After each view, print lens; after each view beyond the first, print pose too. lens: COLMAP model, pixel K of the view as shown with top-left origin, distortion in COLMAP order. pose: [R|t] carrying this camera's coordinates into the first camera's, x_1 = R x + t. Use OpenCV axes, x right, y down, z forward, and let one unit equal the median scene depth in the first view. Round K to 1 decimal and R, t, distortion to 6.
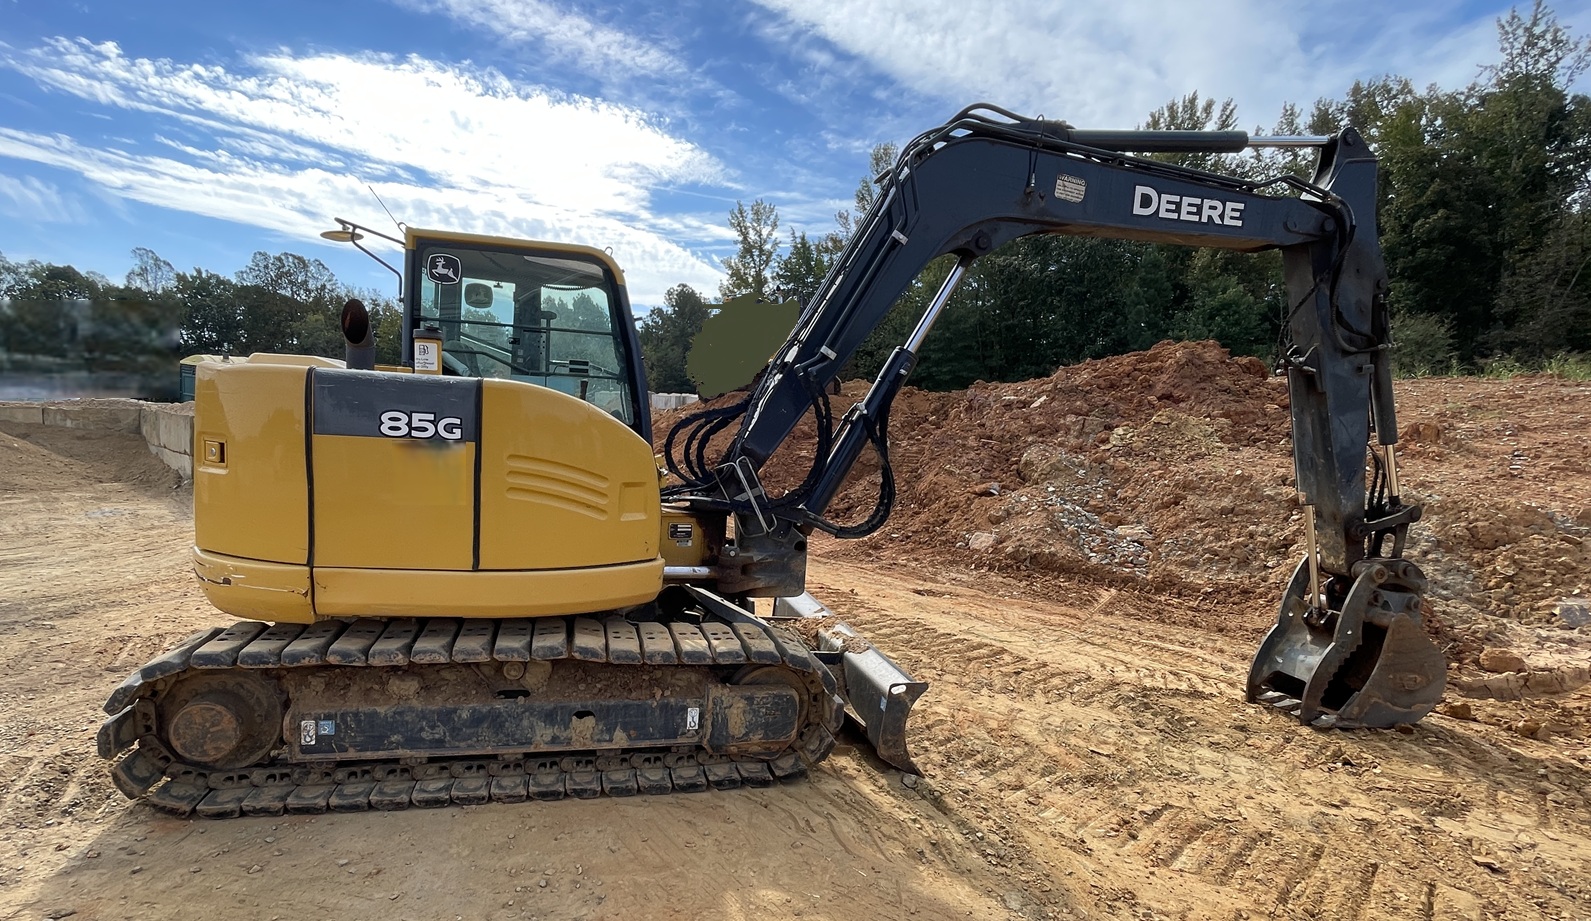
lens RADIAL K [[812.4, 0, 774.2], [0, 812.4, 523.9], [0, 0, 1]] dist [0.002513, 0.000446]
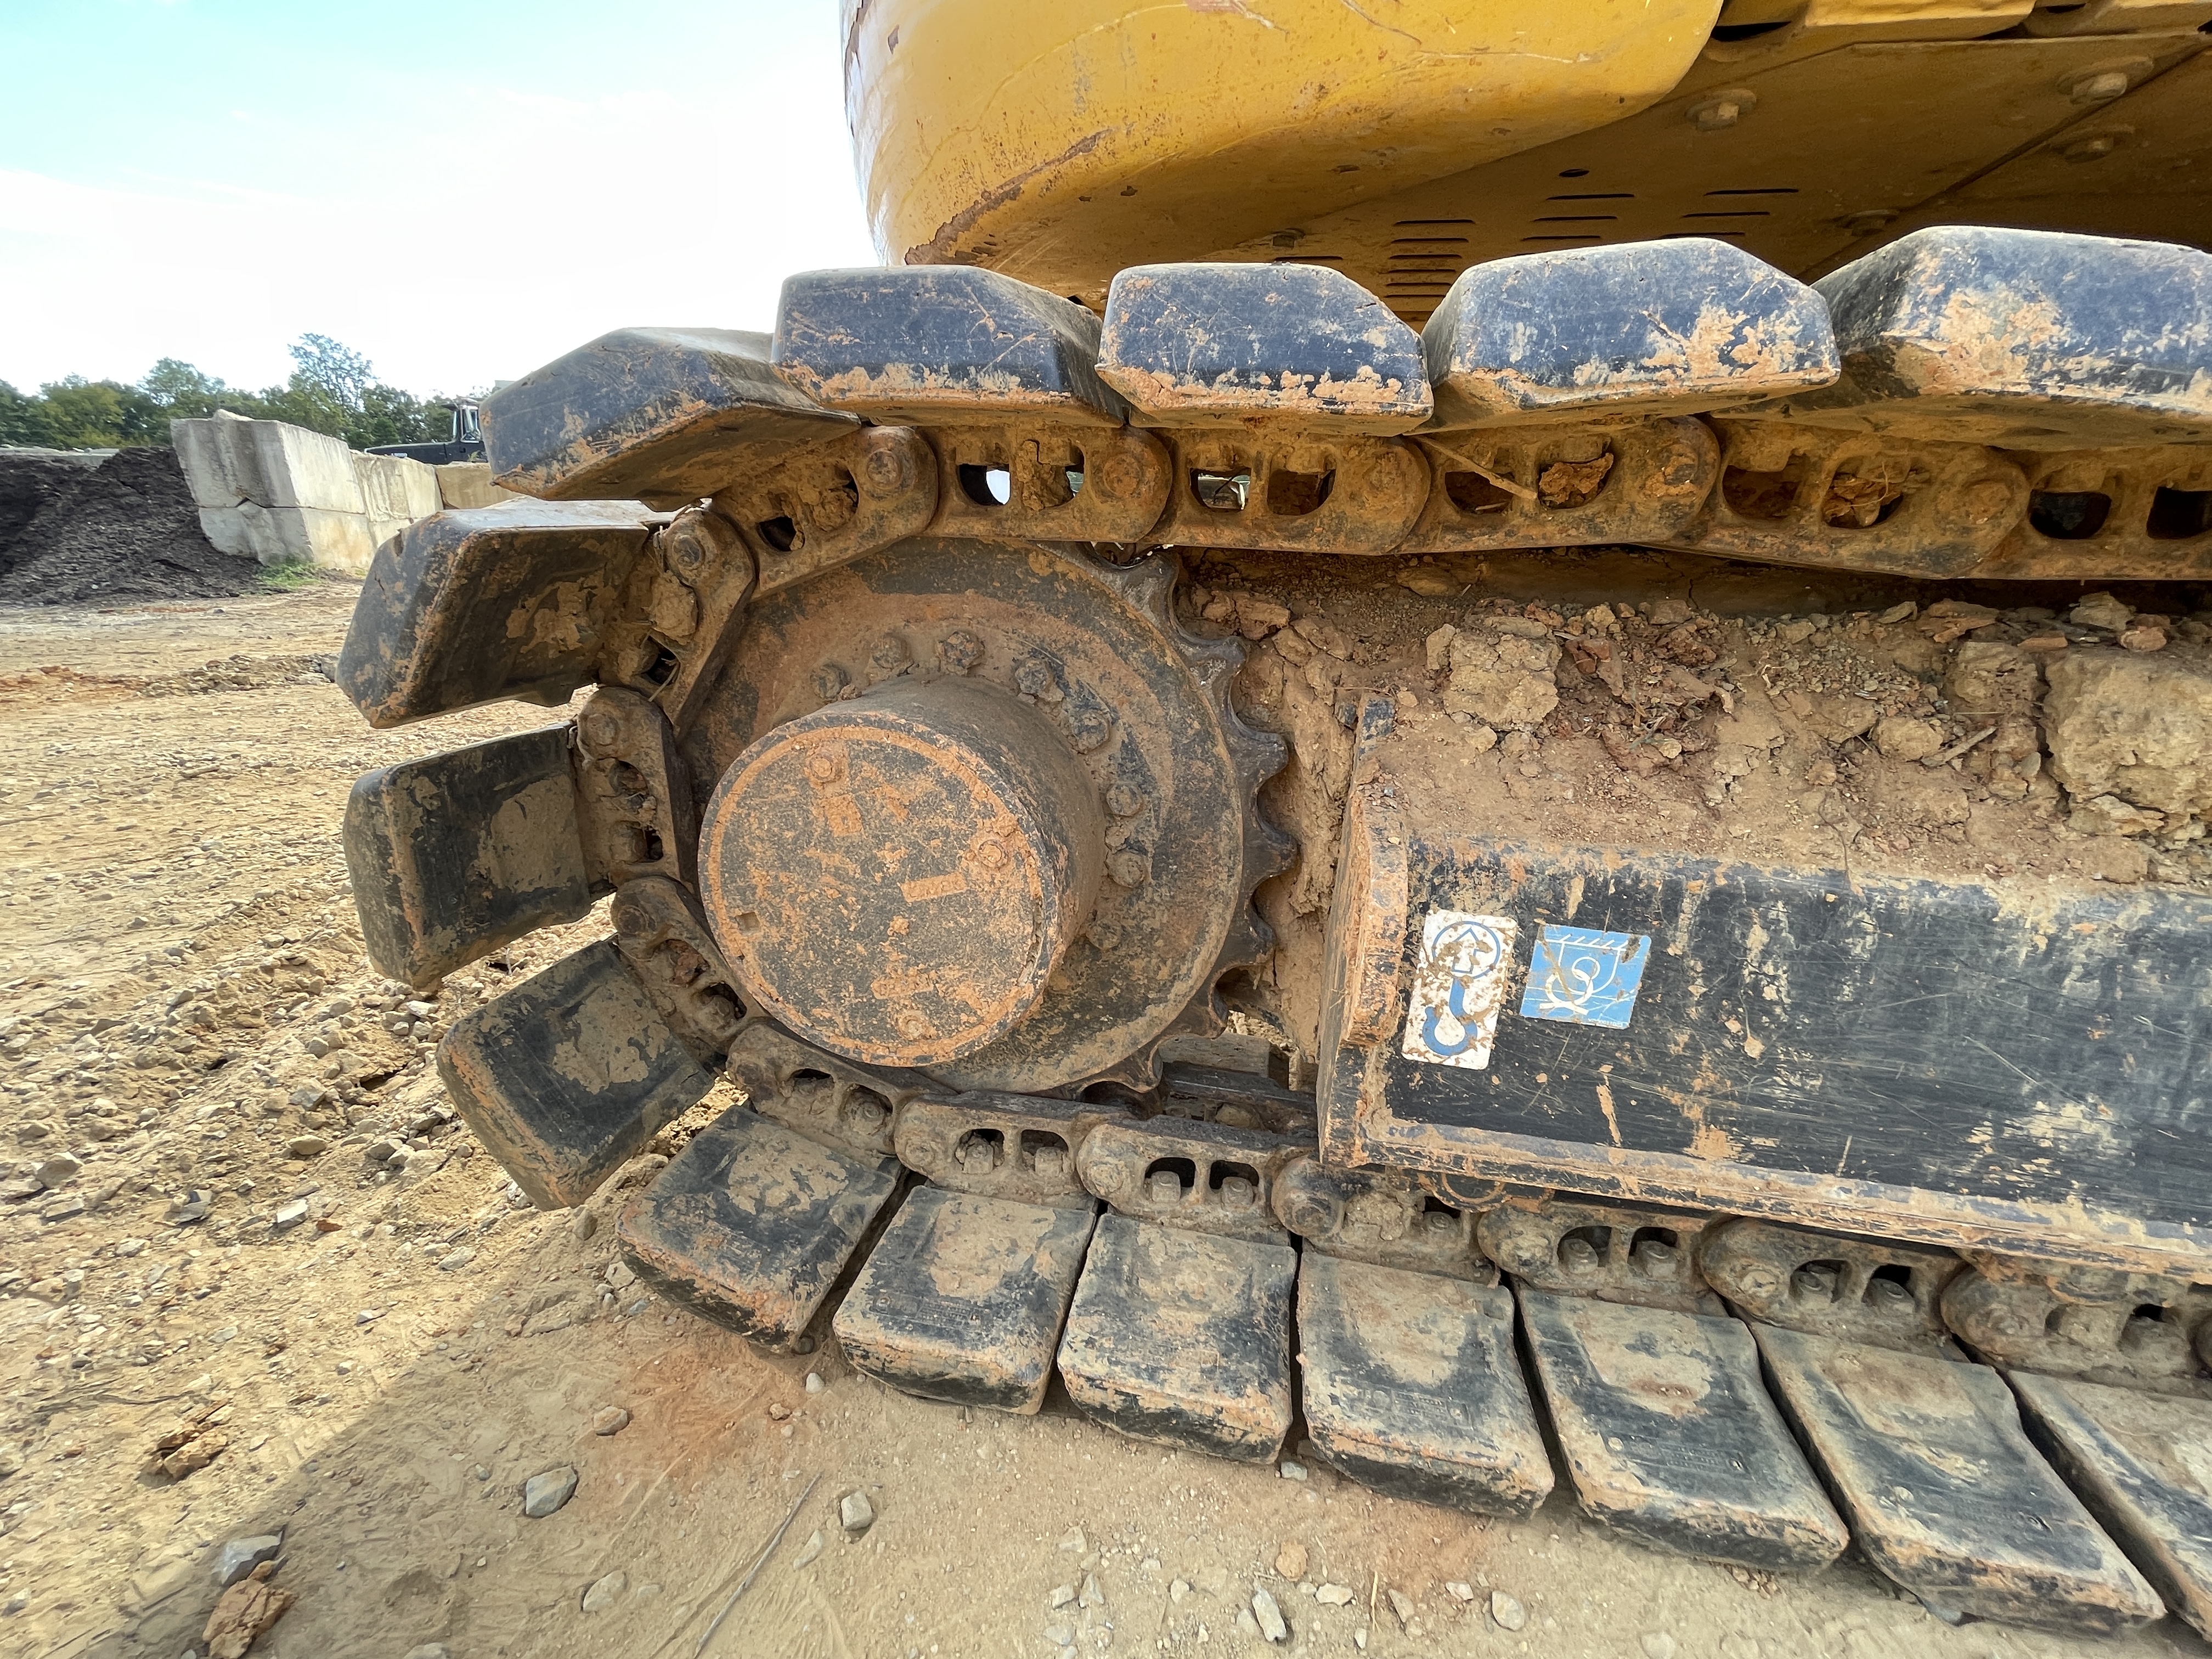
lens RADIAL K [[886.8, 0, 1107.6], [0, 886.8, 830.5], [0, 0, 1]] dist [-0.001842, -0.000129]
pose [[0.919492, 0.101005, -0.379912, -0.571584], [-0.046812, 0.987685, 0.149290, 0.206215], [0.390312, -0.119486, 0.912896, 0.829236]]
